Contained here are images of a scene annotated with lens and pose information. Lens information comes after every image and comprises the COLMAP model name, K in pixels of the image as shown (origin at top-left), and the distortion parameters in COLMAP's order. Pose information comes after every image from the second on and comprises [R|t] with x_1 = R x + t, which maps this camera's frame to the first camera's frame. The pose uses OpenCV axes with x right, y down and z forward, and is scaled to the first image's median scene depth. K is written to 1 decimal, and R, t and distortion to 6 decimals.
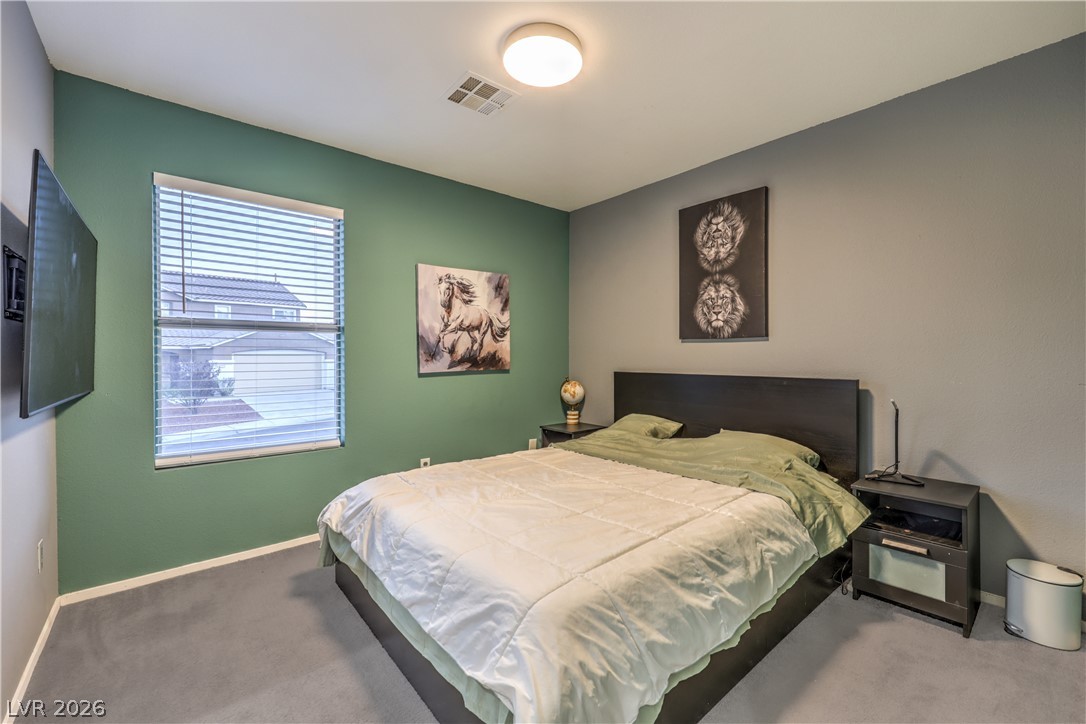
lens RADIAL K [[448.8, 0, 569.2], [0, 448.8, 357.9], [0, 0, 1]] dist [0.000084, -0.000690]
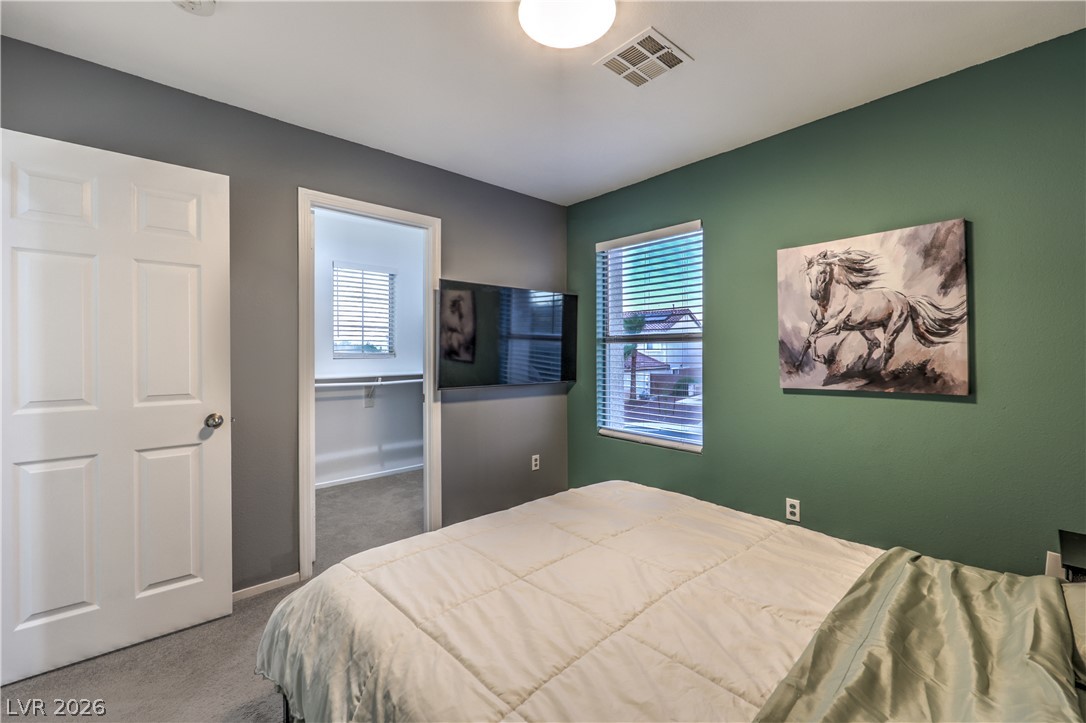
lens RADIAL K [[448.8, 0, 542.8], [0, 448.8, 351.7], [0, 0, 1]] dist [0.000084, -0.000690]
pose [[0.009555, 0.001135, -0.999954, 0.421582], [-0.003098, 0.999995, 0.001105, -0.027274], [0.999950, 0.003087, 0.009558, 0.532451]]
